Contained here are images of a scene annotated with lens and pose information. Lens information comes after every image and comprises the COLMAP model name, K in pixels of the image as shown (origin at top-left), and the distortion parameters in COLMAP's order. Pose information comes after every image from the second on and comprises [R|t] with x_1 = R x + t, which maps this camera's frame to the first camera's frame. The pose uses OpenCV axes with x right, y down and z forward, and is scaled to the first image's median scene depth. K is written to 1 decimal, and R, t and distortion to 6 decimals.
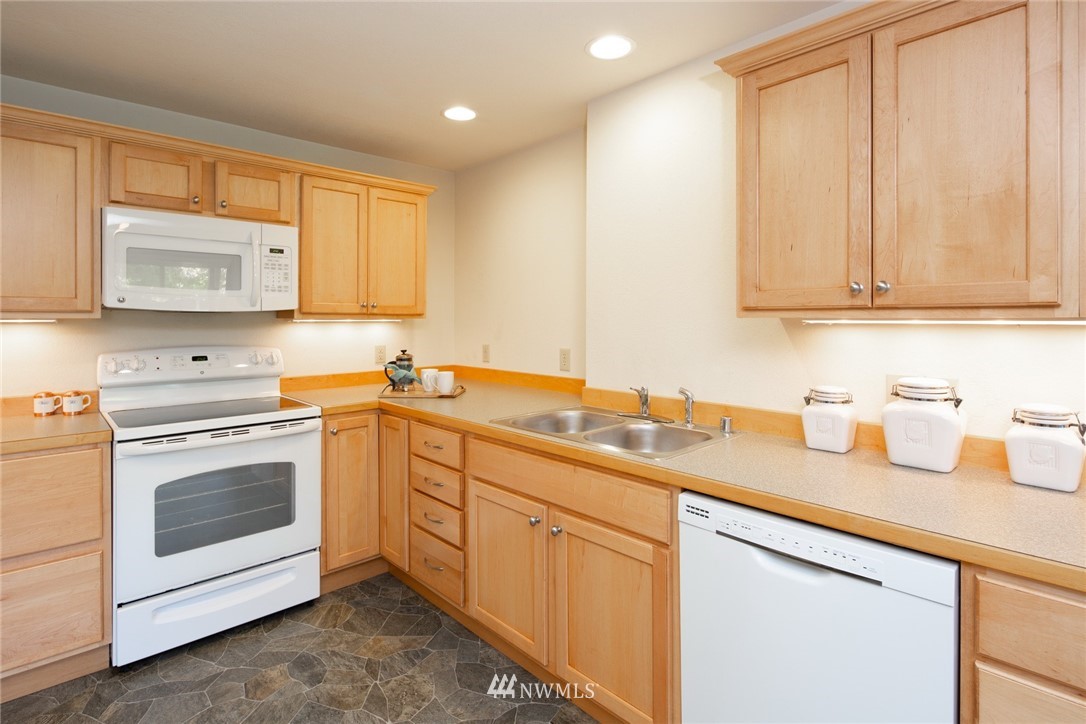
lens RADIAL K [[534.5, 0, 542.7], [0, 534.5, 319.4], [0, 0, 1]] dist [-0.001149, -0.000473]
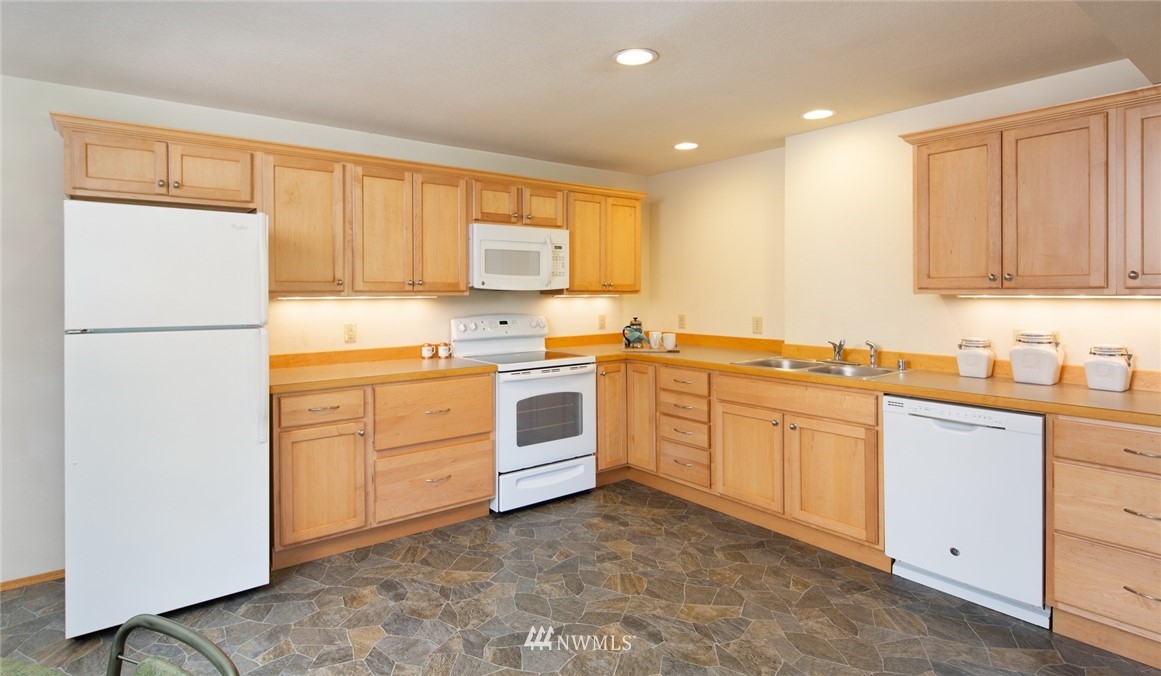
lens RADIAL K [[596.3, 0, 555.0], [0, 596.3, 293.9], [0, 0, 1]] dist [0.000707, -0.000471]
pose [[0.993749, -0.003041, -0.111597, -0.368017], [0.003242, 0.999993, 0.001619, -0.007281], [0.111591, -0.001971, 0.993752, -0.655421]]
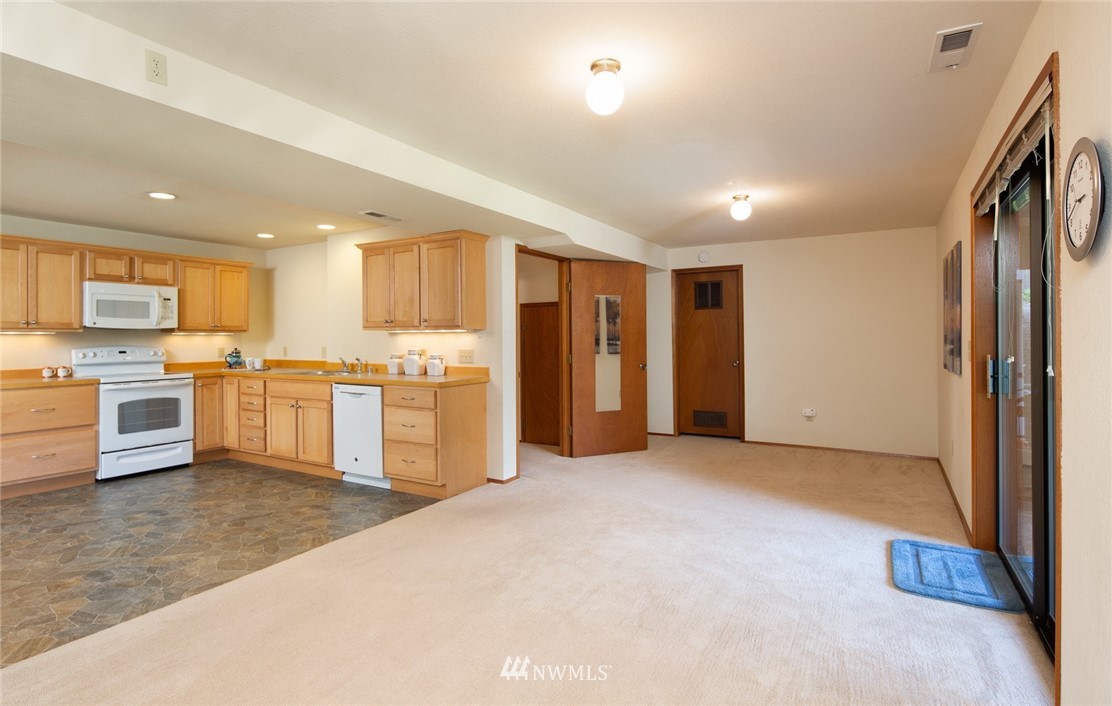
lens RADIAL K [[560.1, 0, 558.5], [0, 560.1, 335.1], [0, 0, 1]] dist [-0.000421, -0.001039]
pose [[0.960823, -0.003596, 0.277140, 0.396380], [0.005767, 0.999959, -0.007019, 0.037328], [-0.277104, 0.008342, 0.960804, -1.671458]]
